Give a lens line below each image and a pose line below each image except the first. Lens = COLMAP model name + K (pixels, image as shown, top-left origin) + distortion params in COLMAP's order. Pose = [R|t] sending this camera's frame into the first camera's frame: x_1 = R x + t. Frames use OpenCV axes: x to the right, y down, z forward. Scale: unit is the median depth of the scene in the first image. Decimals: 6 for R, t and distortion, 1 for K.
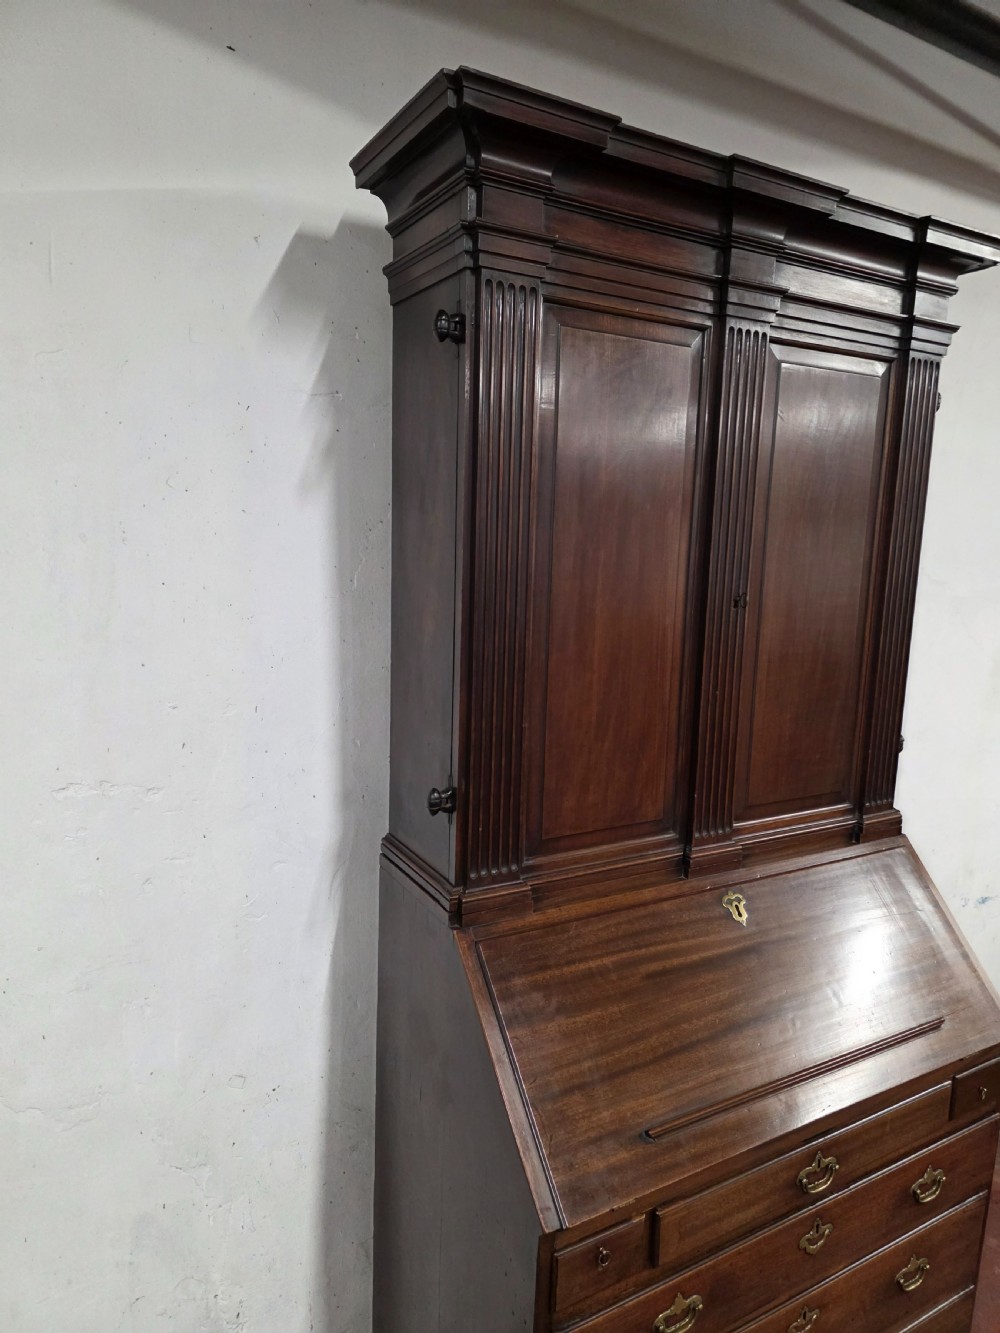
lens RADIAL K [[900.1, 0, 510.2], [0, 900.1, 669.9], [0, 0, 1]] dist [0.061865, -0.064039]
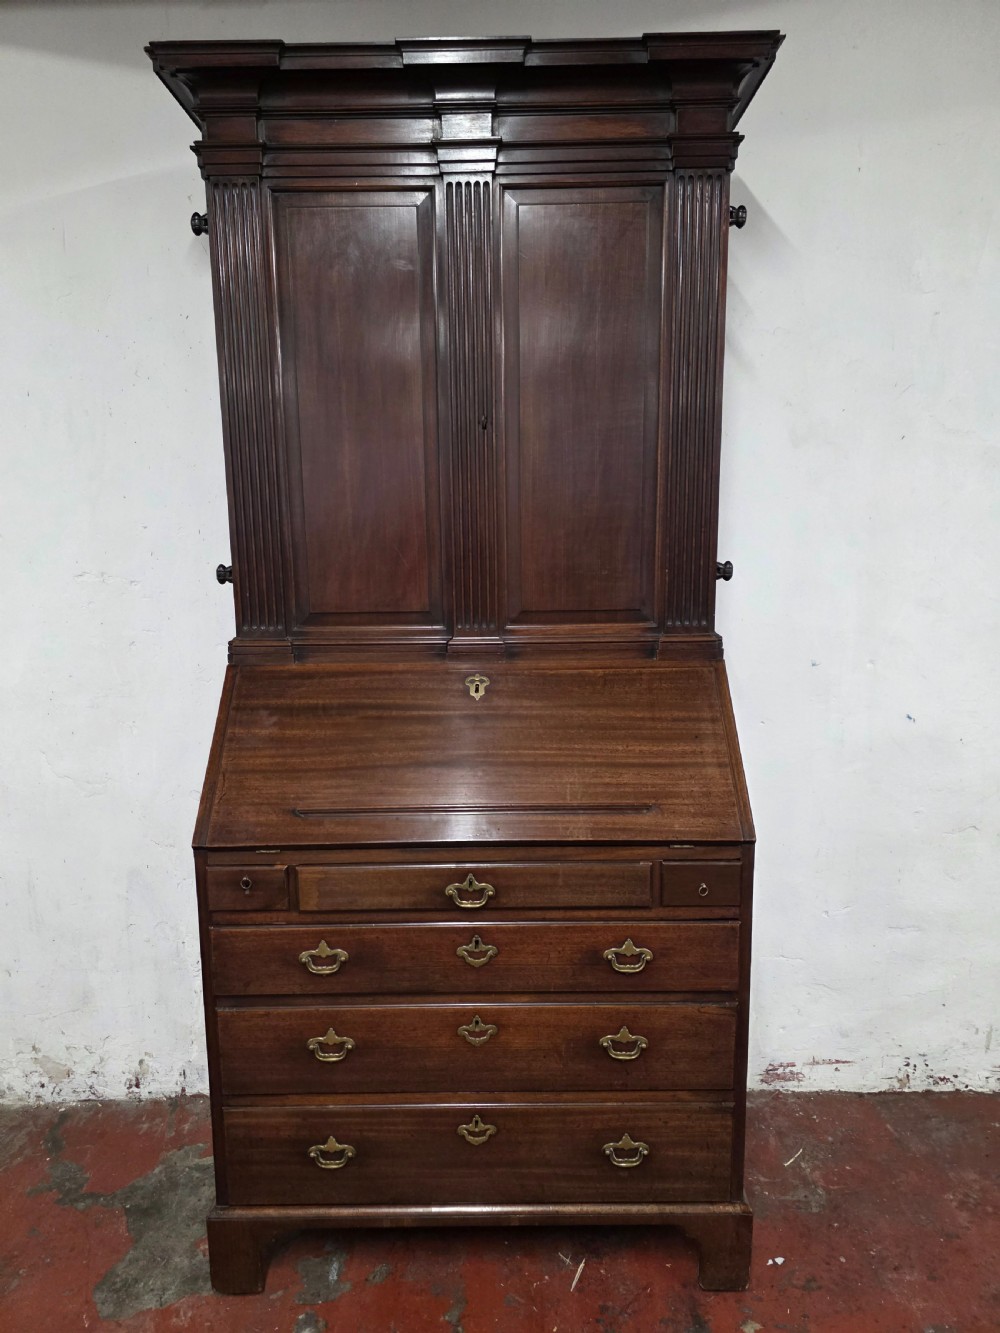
lens RADIAL K [[900.1, 0, 499.4], [0, 900.1, 670.9], [0, 0, 1]] dist [0.061865, -0.064039]
pose [[0.861347, 0.042256, -0.506256, 0.906461], [-0.039211, 0.999092, 0.016677, 0.232176], [0.506501, 0.005487, 0.862222, 0.008615]]
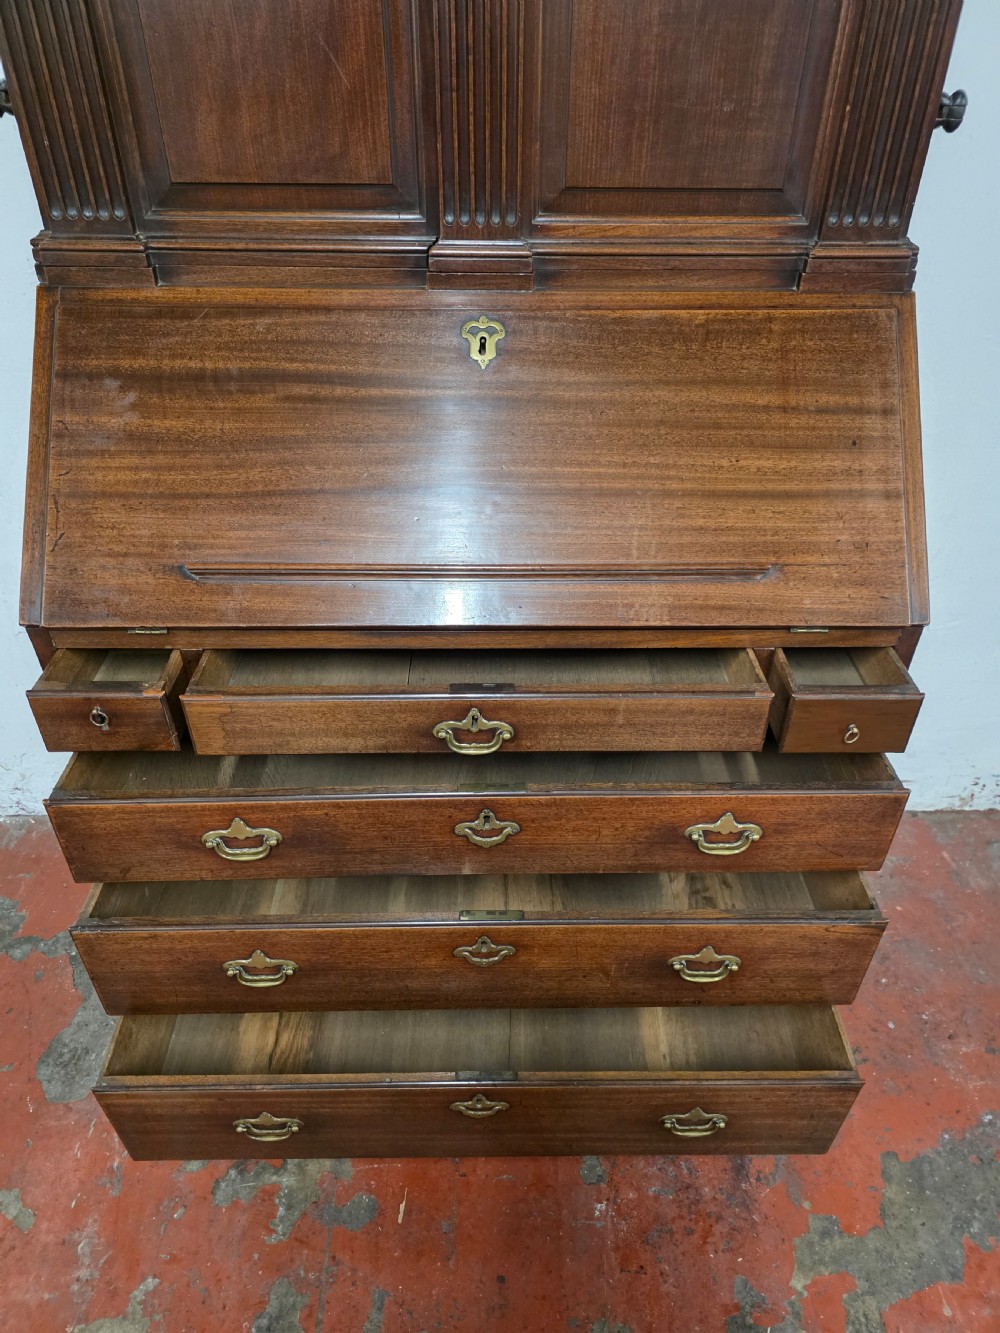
lens RADIAL K [[900.1, 0, 507.3], [0, 900.1, 674.6], [0, 0, 1]] dist [0.061865, -0.064039]
pose [[0.870703, 0.276688, -0.406596, 0.636678], [-0.058180, 0.878878, 0.473485, 0.167746], [0.488356, -0.388608, 0.781340, 0.406126]]
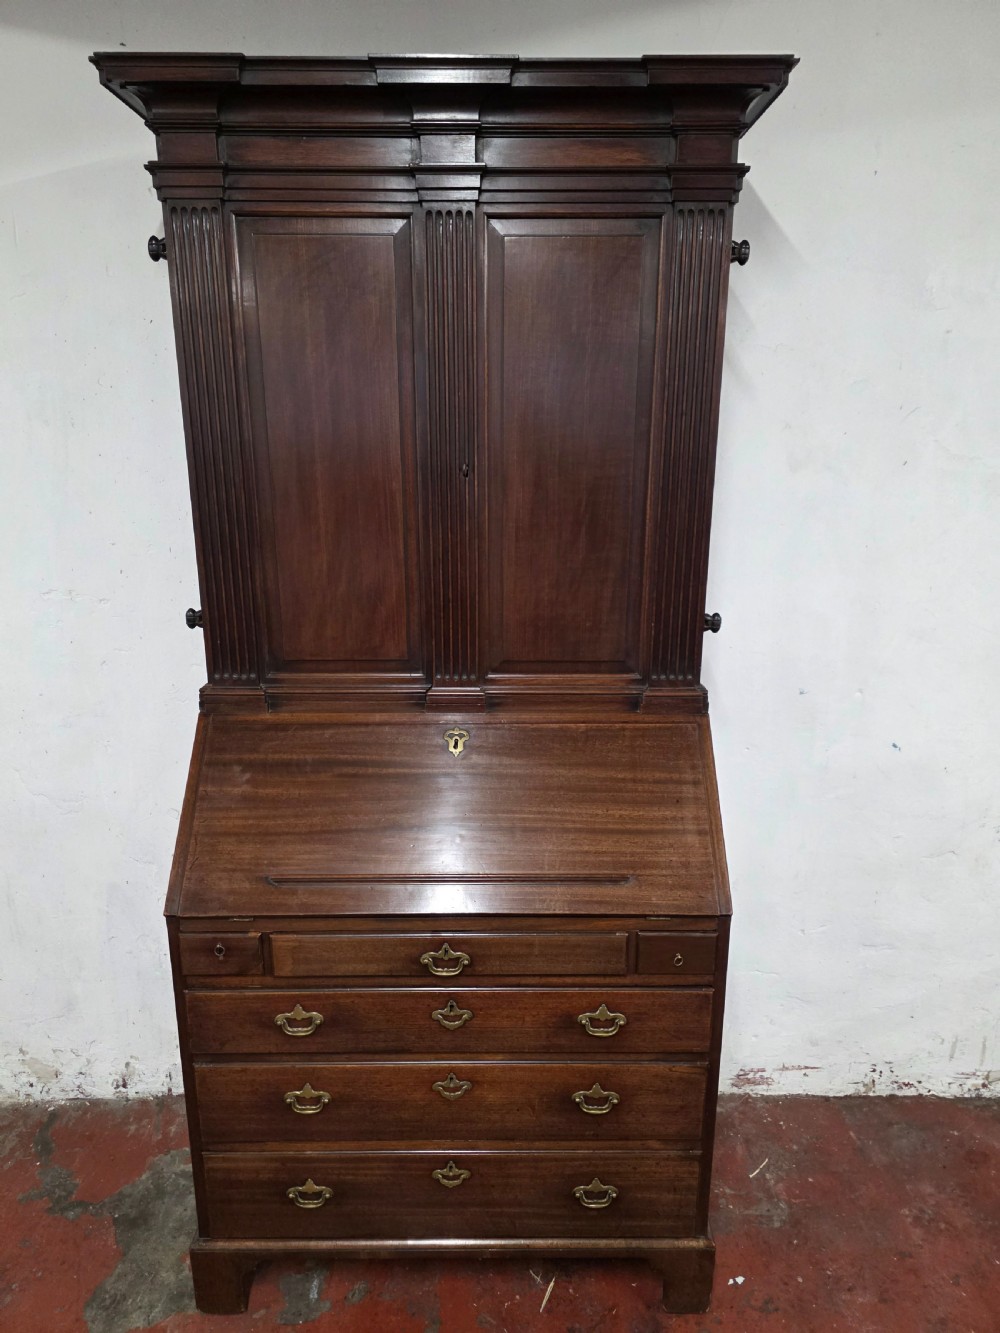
lens RADIAL K [[900.1, 0, 505.7], [0, 900.1, 666.5], [0, 0, 1]] dist [0.061865, -0.064039]
pose [[0.866462, 0.106481, -0.487755, 0.892442], [-0.053095, 0.991103, 0.122046, 0.026034], [0.496412, -0.079851, 0.864407, 0.054355]]
